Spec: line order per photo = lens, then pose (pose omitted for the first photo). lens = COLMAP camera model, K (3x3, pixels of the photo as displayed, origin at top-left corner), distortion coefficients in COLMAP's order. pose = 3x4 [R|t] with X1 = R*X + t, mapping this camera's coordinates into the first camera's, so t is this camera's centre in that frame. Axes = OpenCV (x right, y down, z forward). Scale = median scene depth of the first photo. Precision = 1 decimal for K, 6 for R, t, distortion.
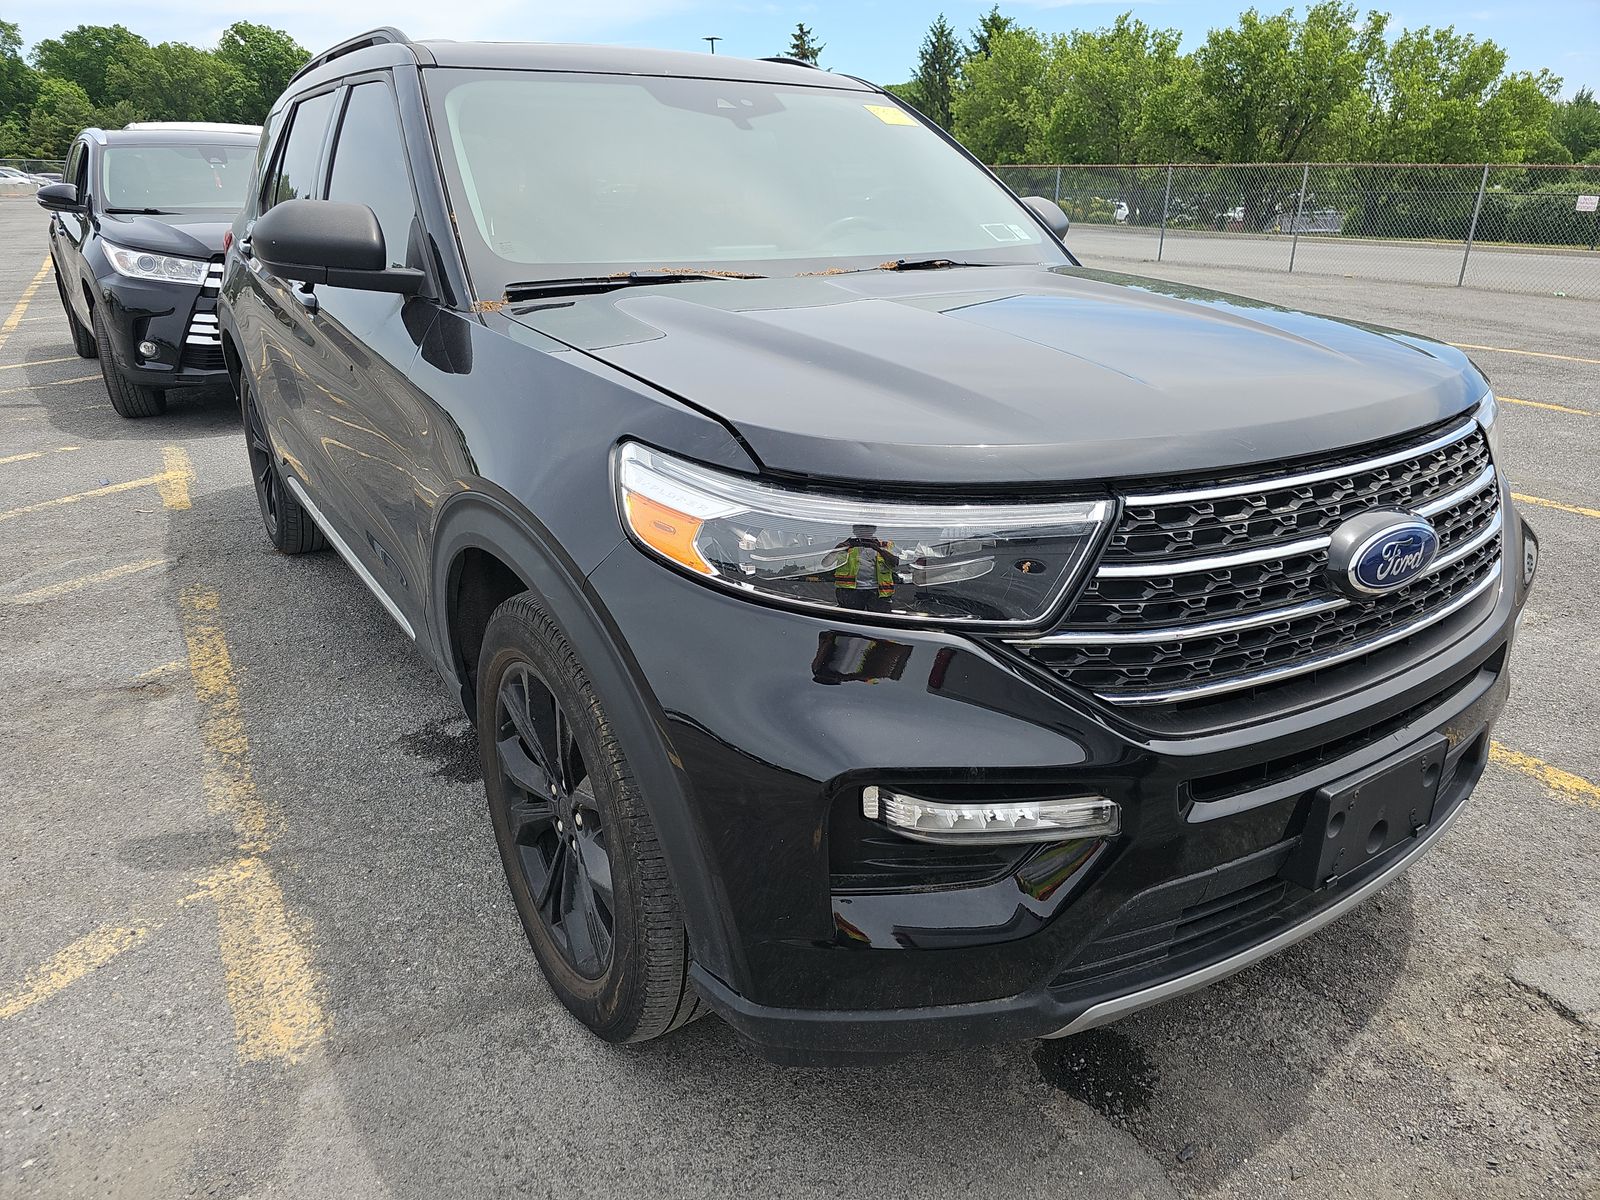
lens RADIAL K [[1087.0, 0, 800.0], [0, 1087.0, 600.0], [0, 0, 1]] dist [0.052774, -0.059587]
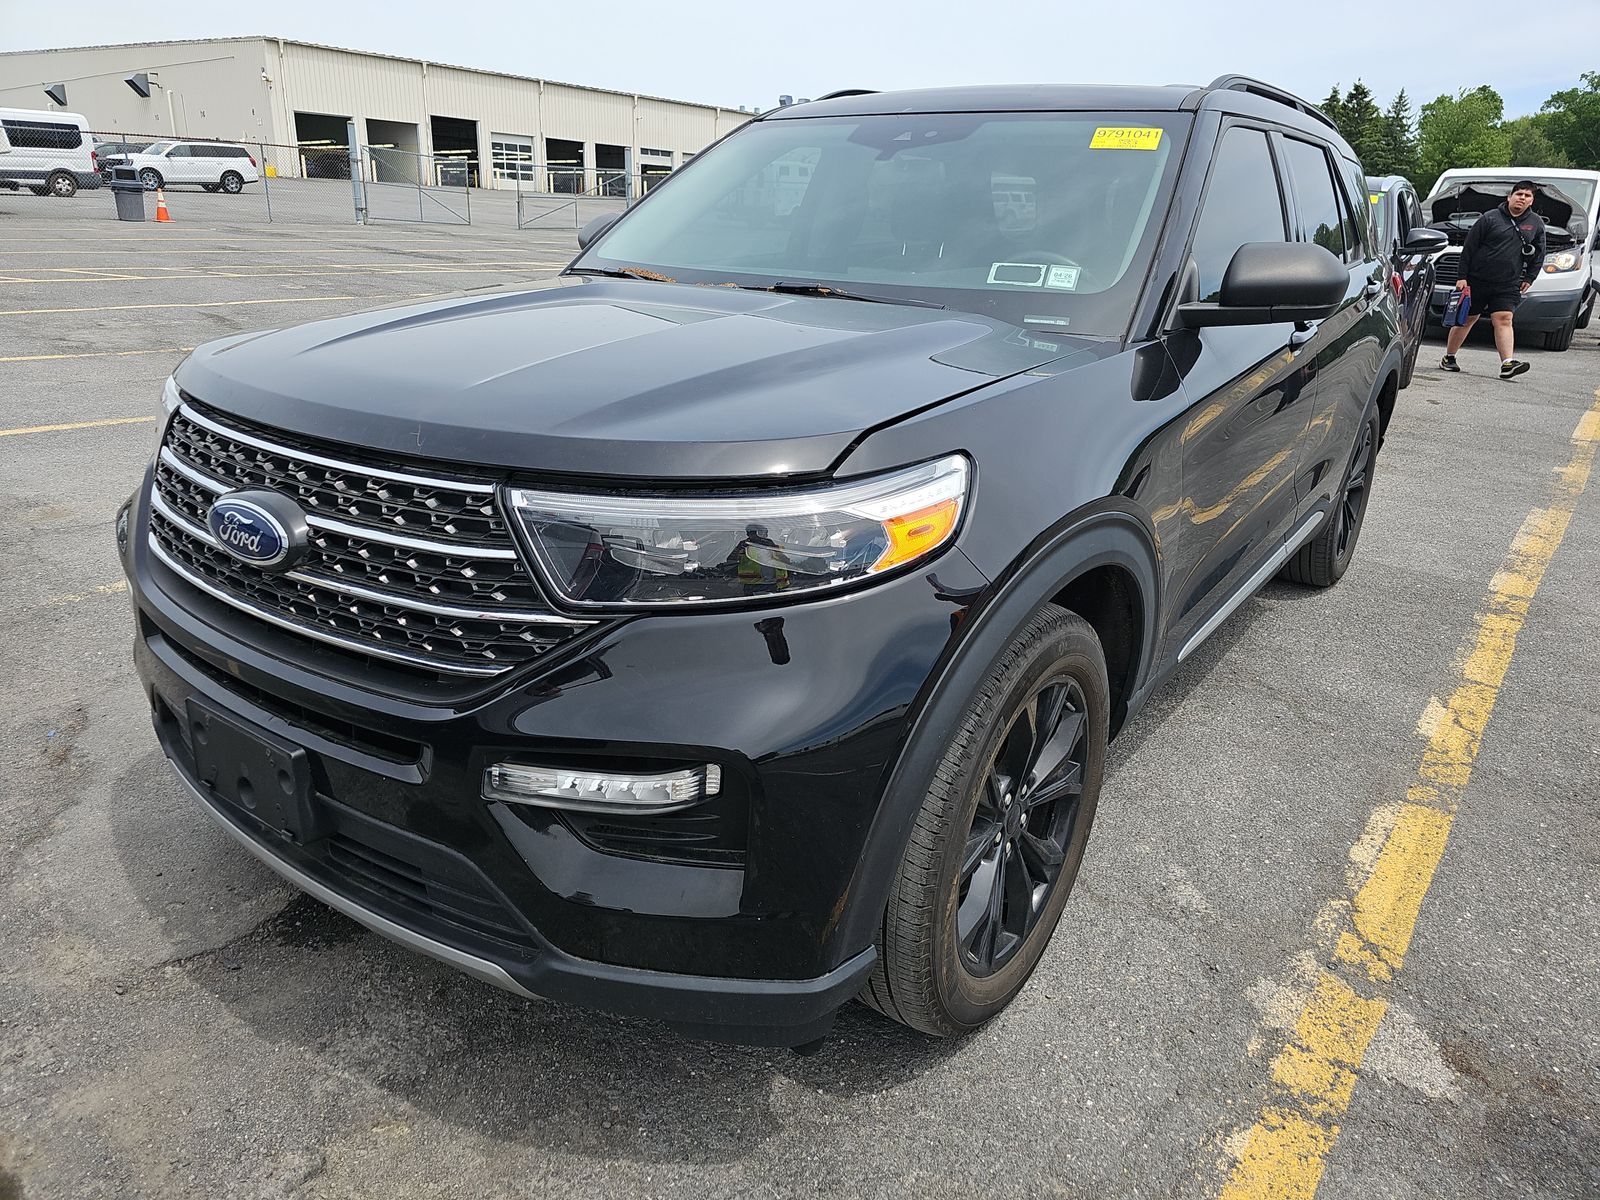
lens RADIAL K [[1082.3, 0, 801.7], [0, 1082.3, 572.2], [0, 0, 1]] dist [0.097264, -0.120571]
pose [[0.332892, 0.309509, -0.890723, 1.641562], [-0.361798, 0.914227, 0.182460, -0.384026], [0.870795, 0.261523, 0.416319, 0.992955]]
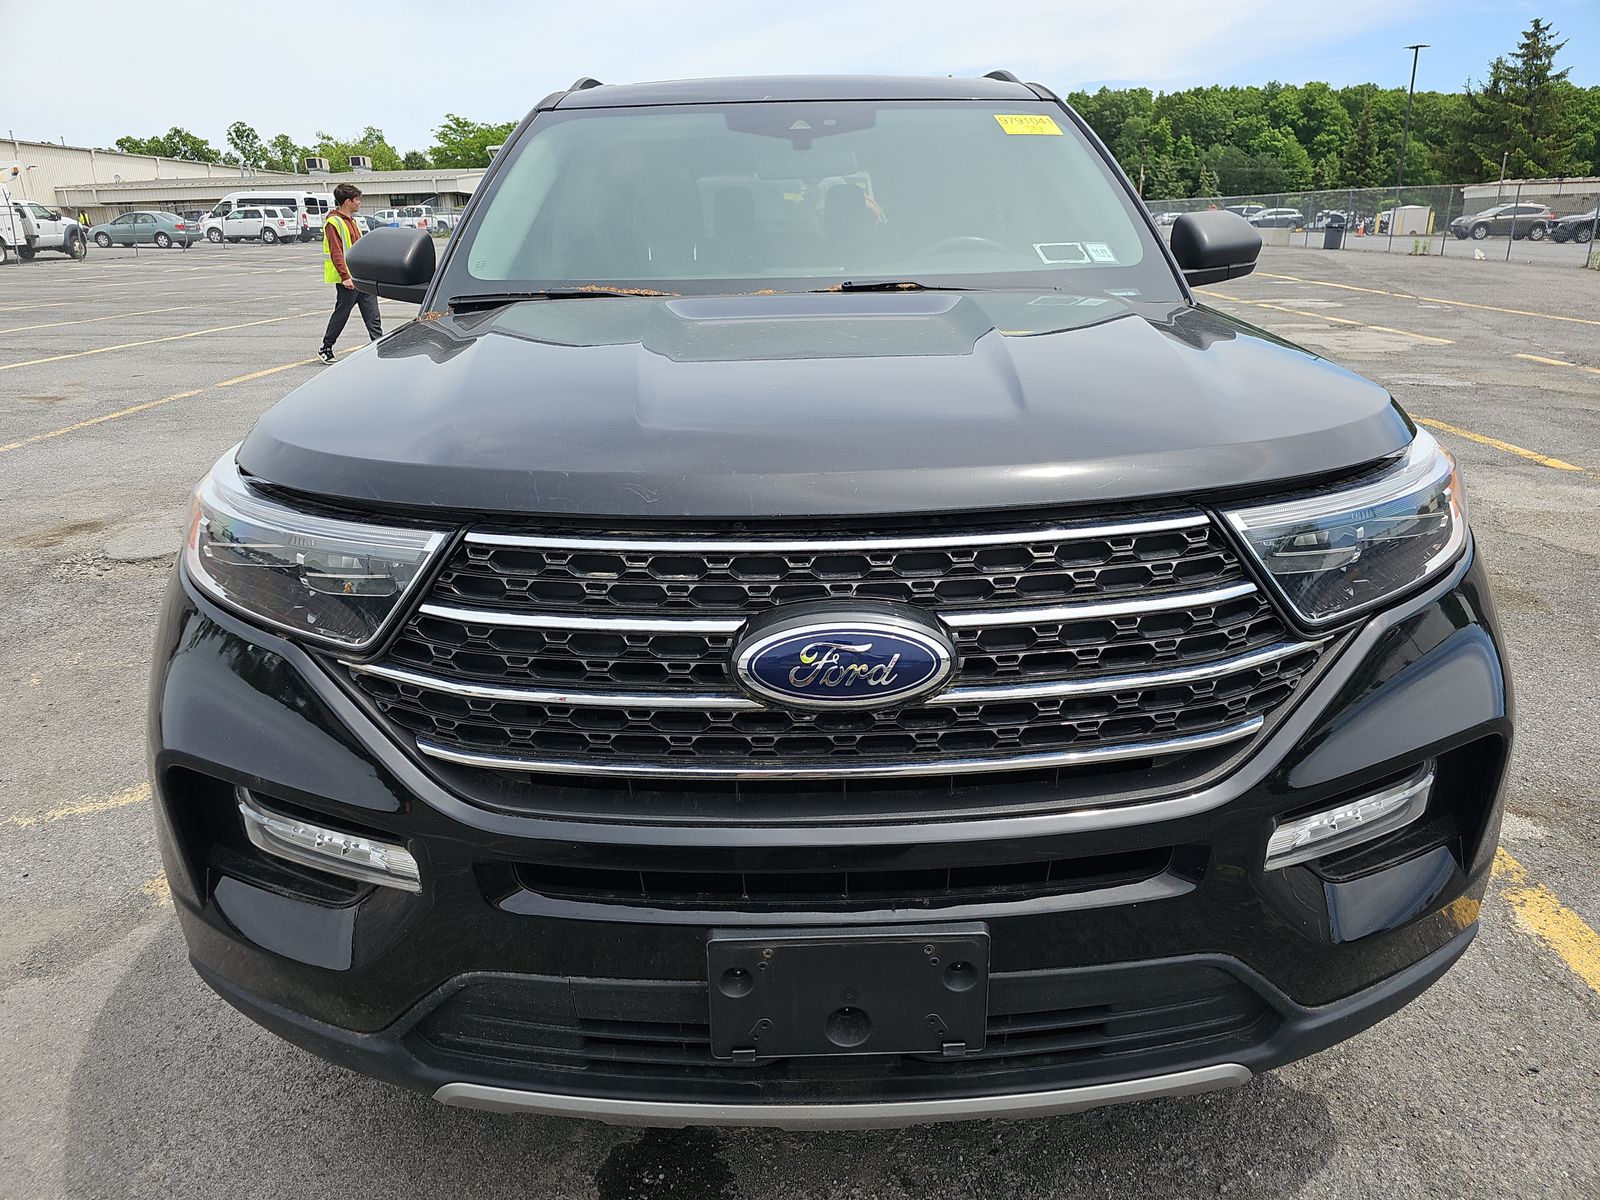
lens RADIAL K [[1087.0, 0, 800.0], [0, 1087.0, 600.0], [0, 0, 1]] dist [0.052774, -0.059587]
pose [[0.838855, 0.160328, -0.520209, 0.870493], [-0.173100, 0.984604, 0.024325, -0.093280], [0.516100, 0.069643, 0.853692, 0.317377]]
